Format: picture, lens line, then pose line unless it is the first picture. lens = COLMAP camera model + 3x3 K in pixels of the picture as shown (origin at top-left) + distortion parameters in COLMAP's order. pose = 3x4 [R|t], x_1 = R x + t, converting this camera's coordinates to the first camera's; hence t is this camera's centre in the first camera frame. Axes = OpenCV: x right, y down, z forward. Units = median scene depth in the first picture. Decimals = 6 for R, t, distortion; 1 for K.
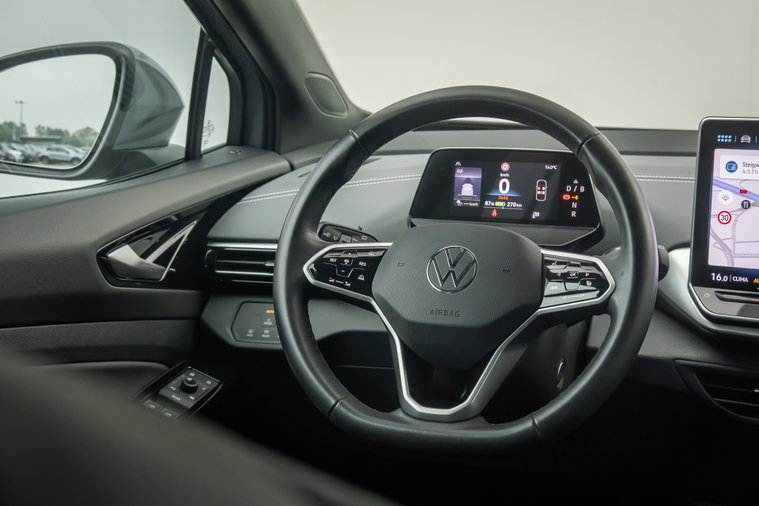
lens RADIAL K [[1172.2, 0, 392.7], [0, 1172.2, 251.9], [0, 0, 1]] dist [0.032615, 0.000000]
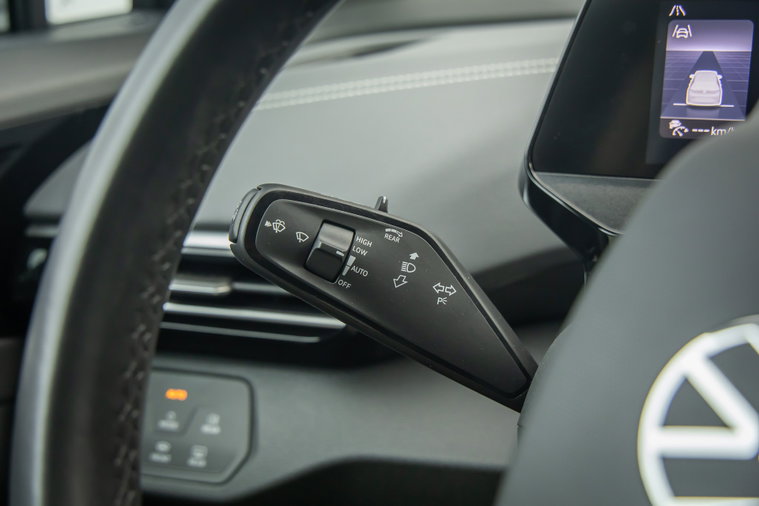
lens RADIAL K [[1019.7, 0, 363.5], [0, 1019.7, 281.7], [0, 0, 1]] dist [0.065384, 0.000000]
pose [[0.996711, 0.014280, -0.079772, -0.010656], [-0.007339, 0.996213, 0.086639, -0.021897], [0.080708, -0.085768, 0.993041, 0.687550]]
